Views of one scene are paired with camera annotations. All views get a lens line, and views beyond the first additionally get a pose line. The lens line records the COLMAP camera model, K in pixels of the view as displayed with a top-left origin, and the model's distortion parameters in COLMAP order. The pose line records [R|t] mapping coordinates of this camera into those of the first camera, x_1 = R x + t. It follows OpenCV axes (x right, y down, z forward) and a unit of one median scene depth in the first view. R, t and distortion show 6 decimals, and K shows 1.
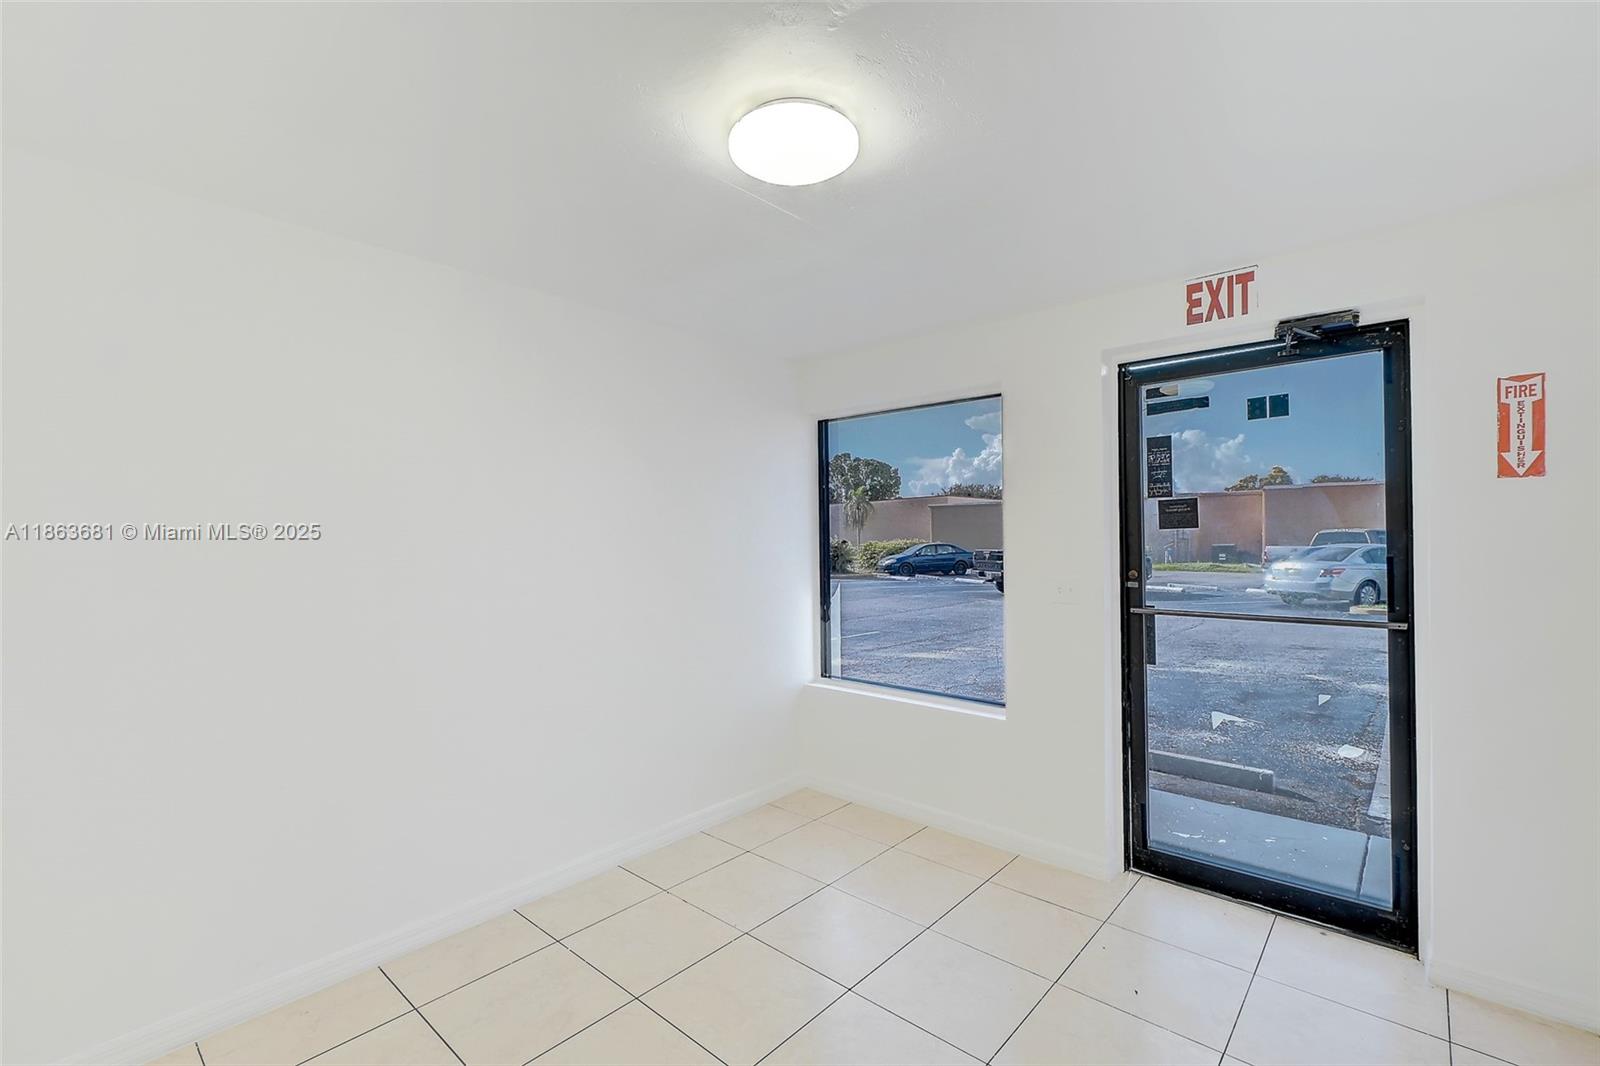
lens RADIAL K [[705.7, 0, 799.5], [0, 705.7, 538.5], [0, 0, 1]] dist [0.001714, 0.000091]
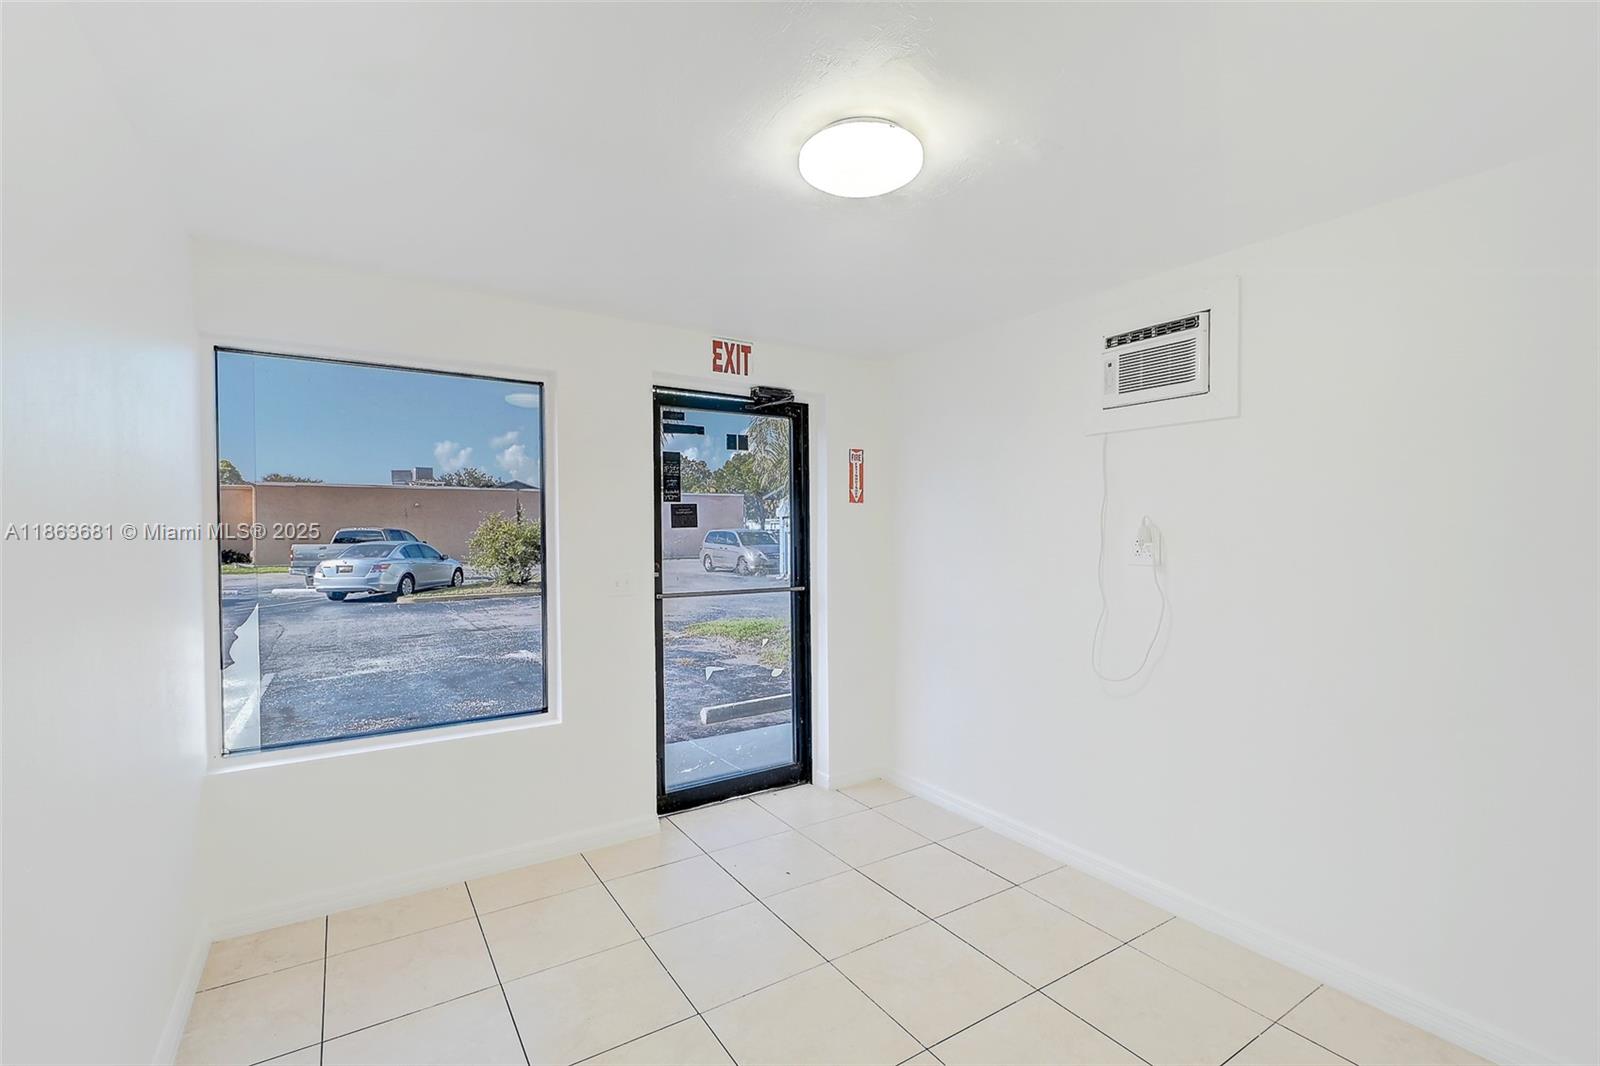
lens RADIAL K [[697.9, 0, 800.0], [0, 697.9, 533.0], [0, 0, 1]] dist [0.002670, 0.000159]
pose [[0.265006, 0.004372, 0.964237, -0.601627], [0.000867, 0.999988, -0.004772, 0.001905], [-0.964246, 0.002100, 0.265000, 0.472949]]
